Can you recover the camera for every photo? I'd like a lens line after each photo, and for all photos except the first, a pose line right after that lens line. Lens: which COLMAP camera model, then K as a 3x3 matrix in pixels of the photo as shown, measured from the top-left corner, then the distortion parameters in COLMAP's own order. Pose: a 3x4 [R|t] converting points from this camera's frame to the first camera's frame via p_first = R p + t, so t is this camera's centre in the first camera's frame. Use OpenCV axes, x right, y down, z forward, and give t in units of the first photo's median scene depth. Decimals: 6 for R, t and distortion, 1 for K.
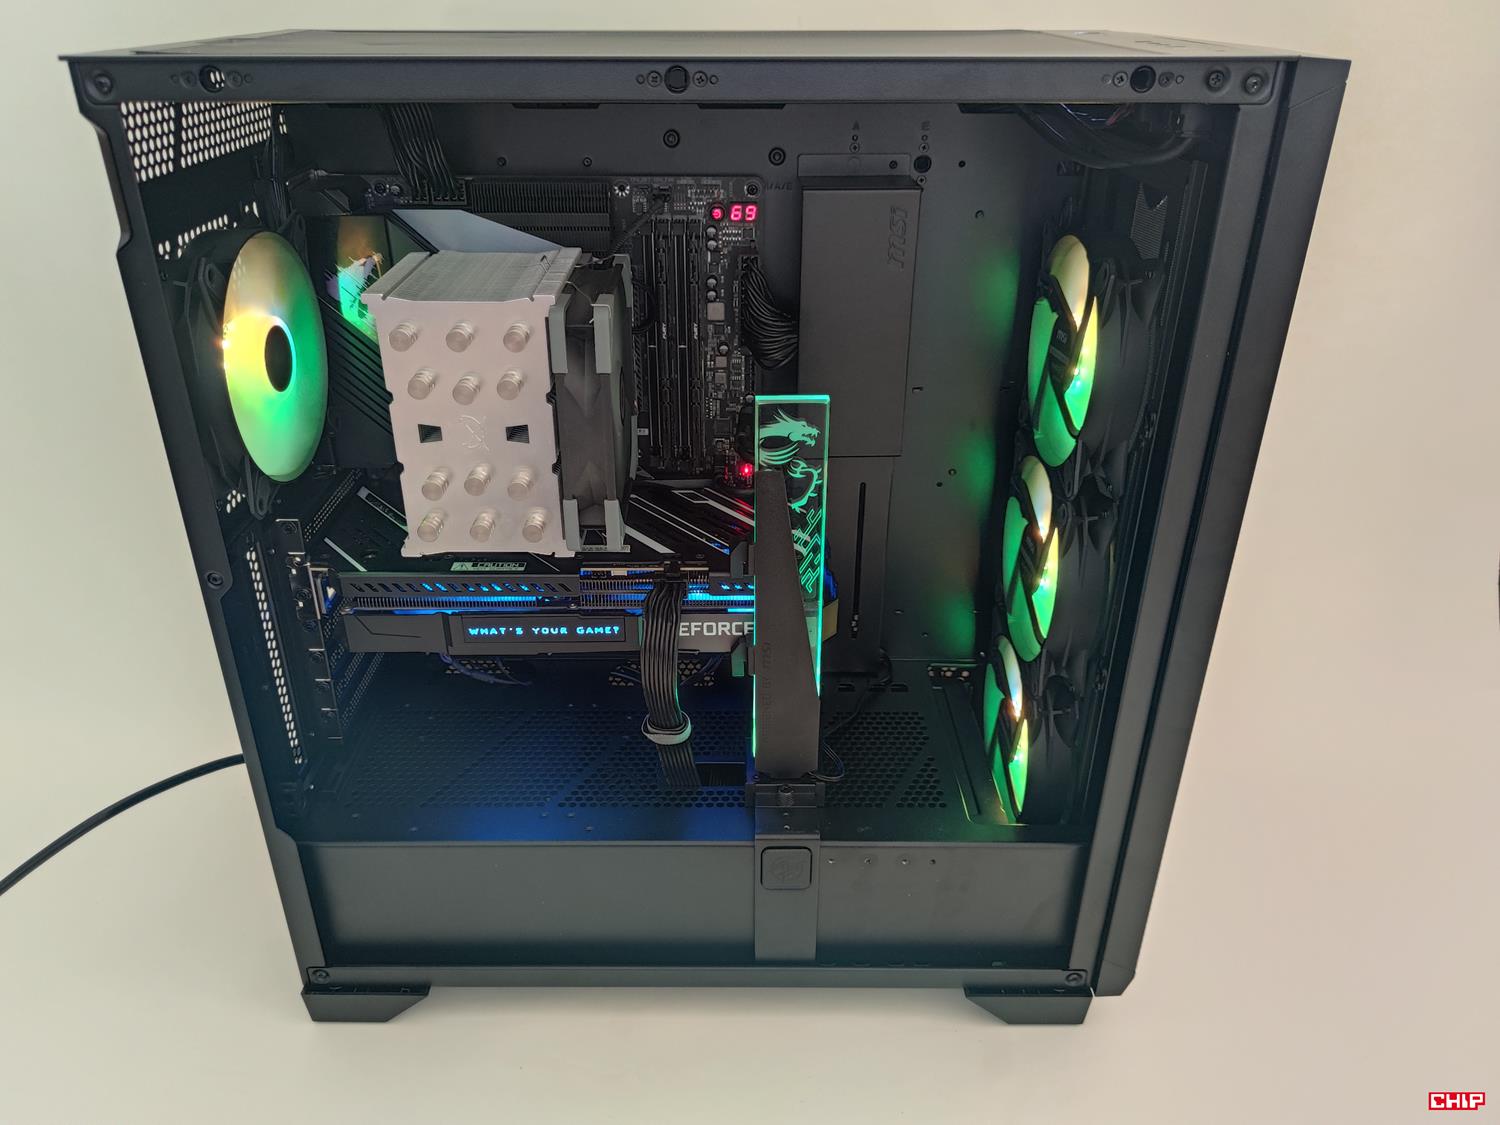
lens RADIAL K [[1084.7, 0, 742.6], [0, 1084.7, 562.7], [0, 0, 1]] dist [-0.004550, -0.000326]
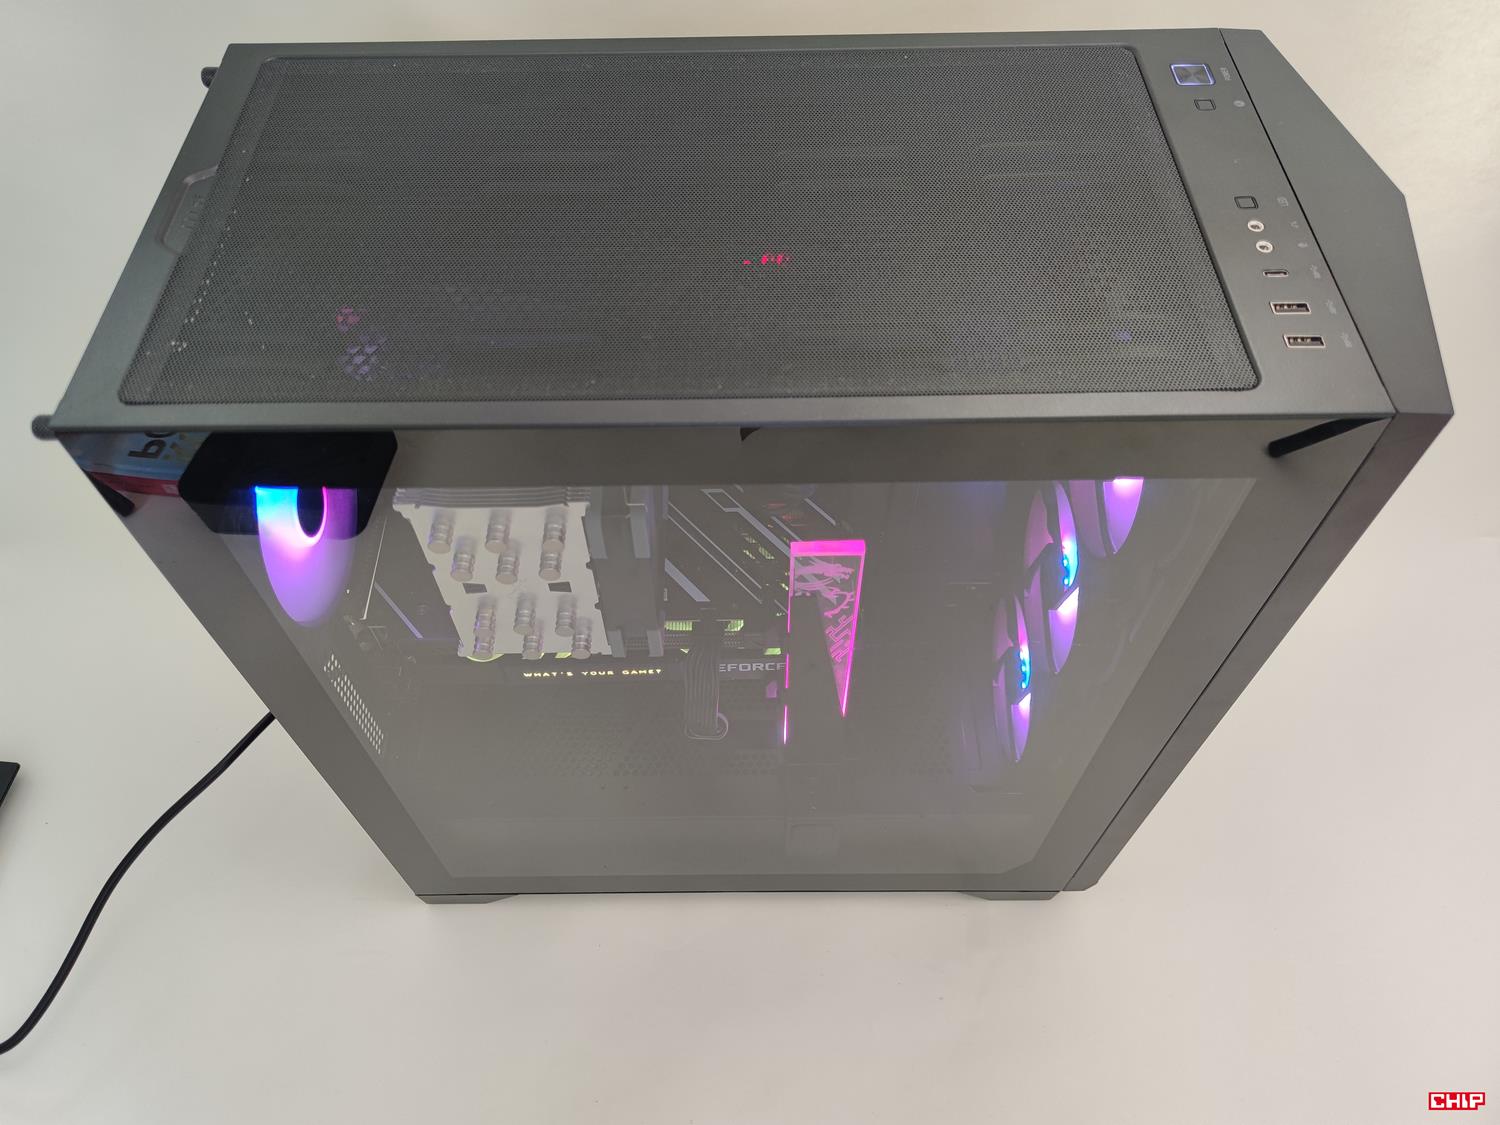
lens RADIAL K [[1088.8, 0, 739.1], [0, 1088.8, 569.0], [0, 0, 1]] dist [0.006238, 0.000648]
pose [[0.999867, -0.011428, -0.011653, -0.024110], [0.015560, 0.883011, 0.469094, -0.579783], [0.004929, -0.469212, 0.883072, 0.094145]]
